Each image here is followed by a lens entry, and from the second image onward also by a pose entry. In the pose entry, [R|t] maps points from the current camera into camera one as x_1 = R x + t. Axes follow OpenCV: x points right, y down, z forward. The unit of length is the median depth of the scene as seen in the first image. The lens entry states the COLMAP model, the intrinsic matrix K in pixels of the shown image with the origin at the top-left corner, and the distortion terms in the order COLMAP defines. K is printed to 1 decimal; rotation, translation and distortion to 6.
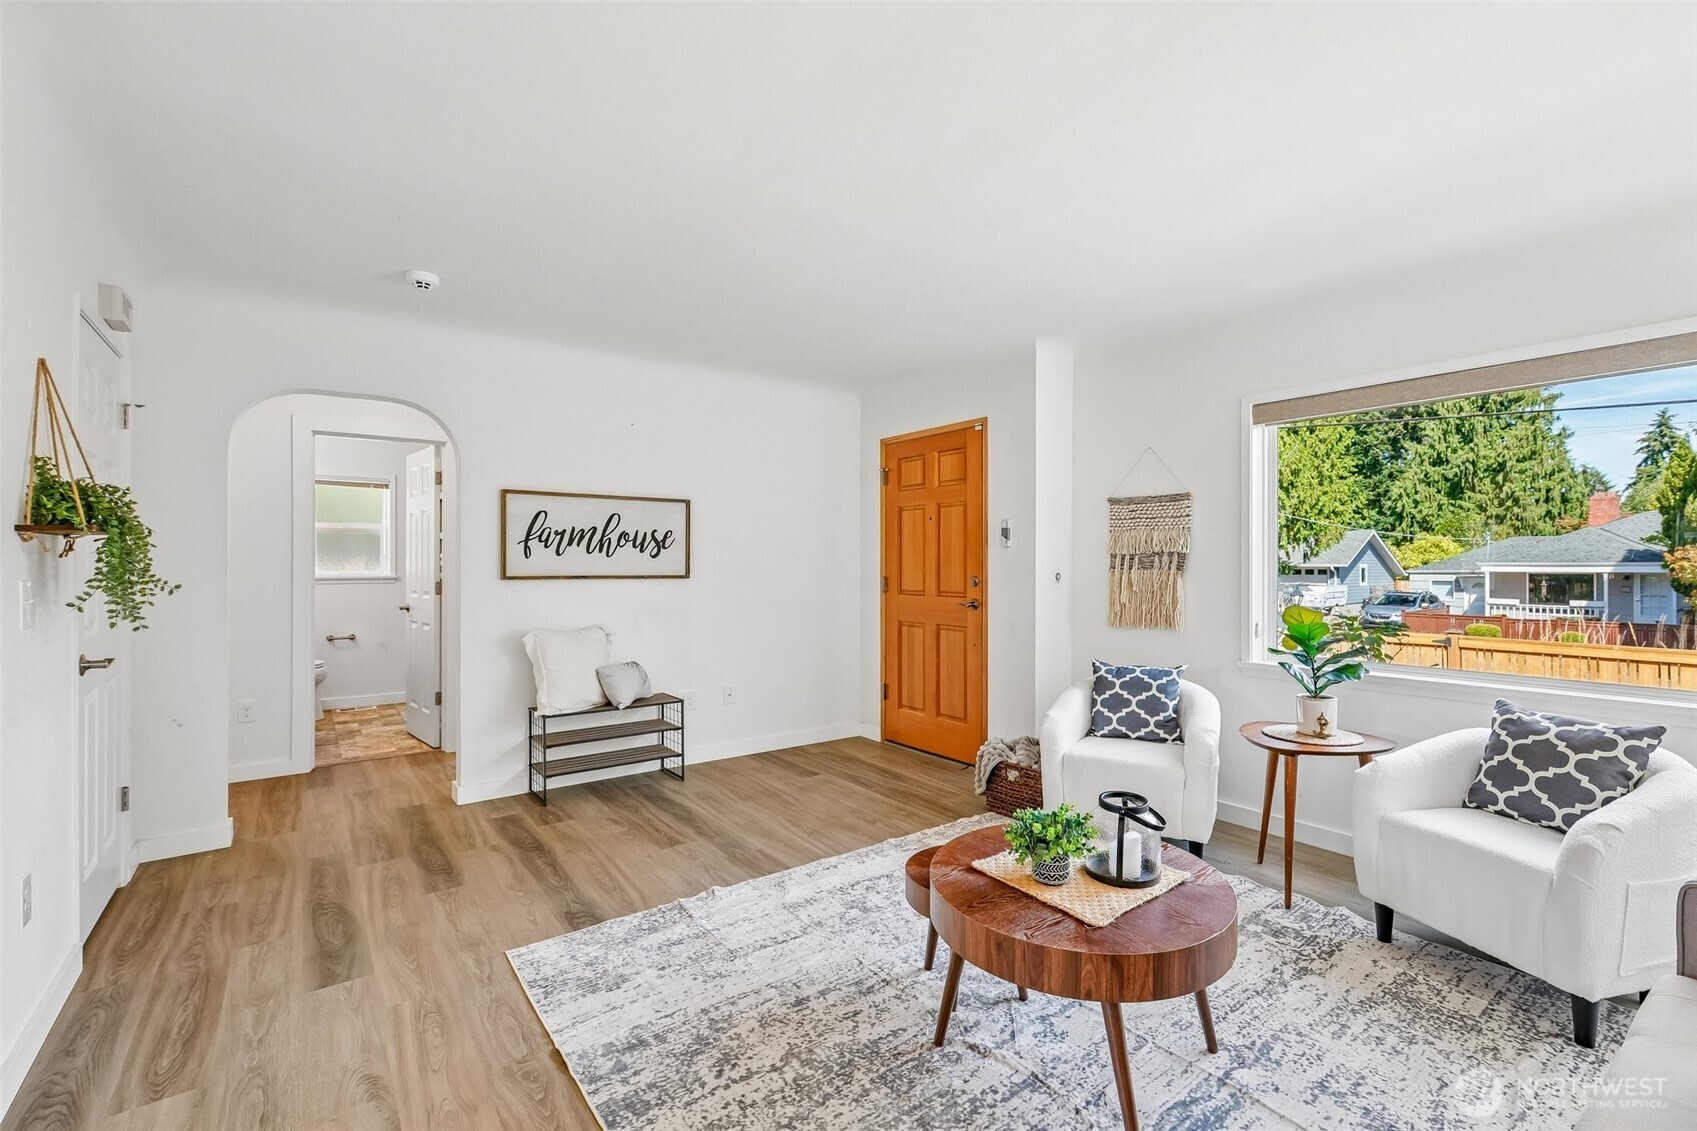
lens RADIAL K [[758.5, 0, 872.2], [0, 758.5, 563.9], [0, 0, 1]] dist [-0.002567, 0.002393]
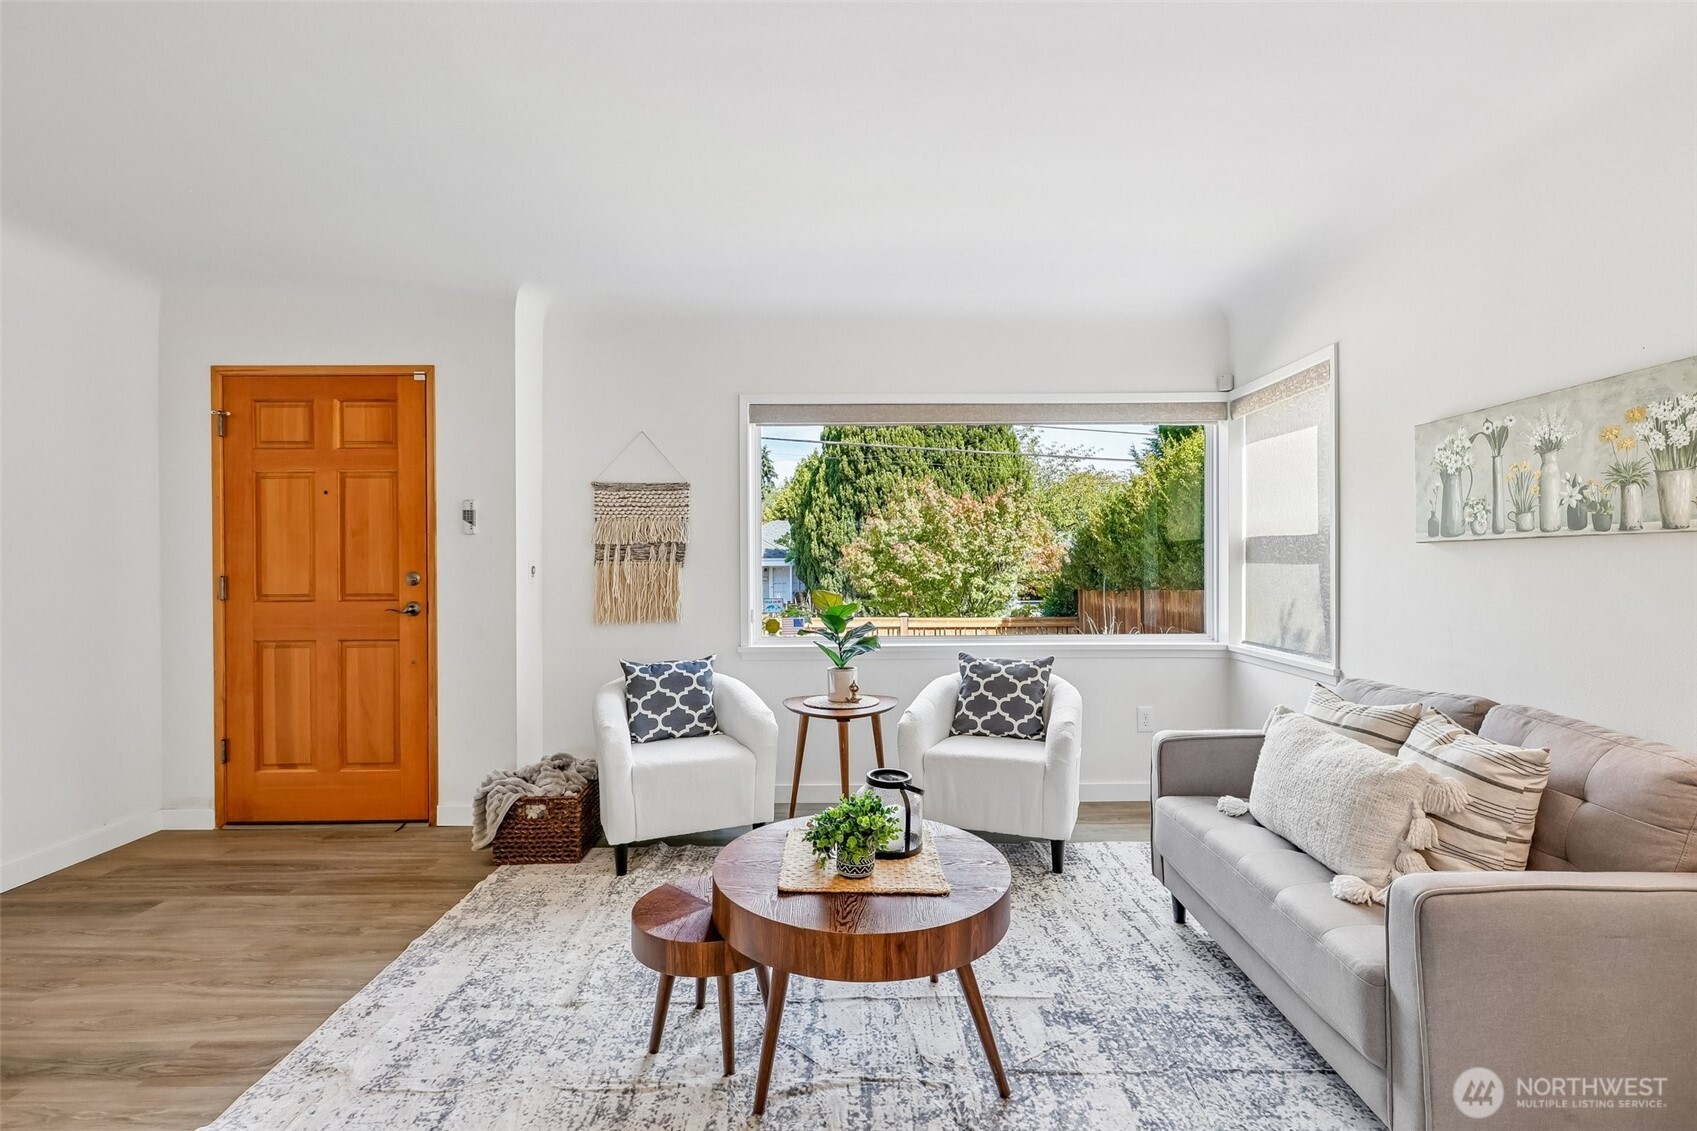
lens RADIAL K [[799.4, 0, 858.1], [0, 799.4, 571.0], [0, 0, 1]] dist [0.008434, -0.000529]
pose [[0.598173, -0.015448, 0.801218, -0.423059], [0.006394, 0.999874, 0.014504, 0.010686], [-0.801341, -0.003553, 0.598197, 0.283511]]
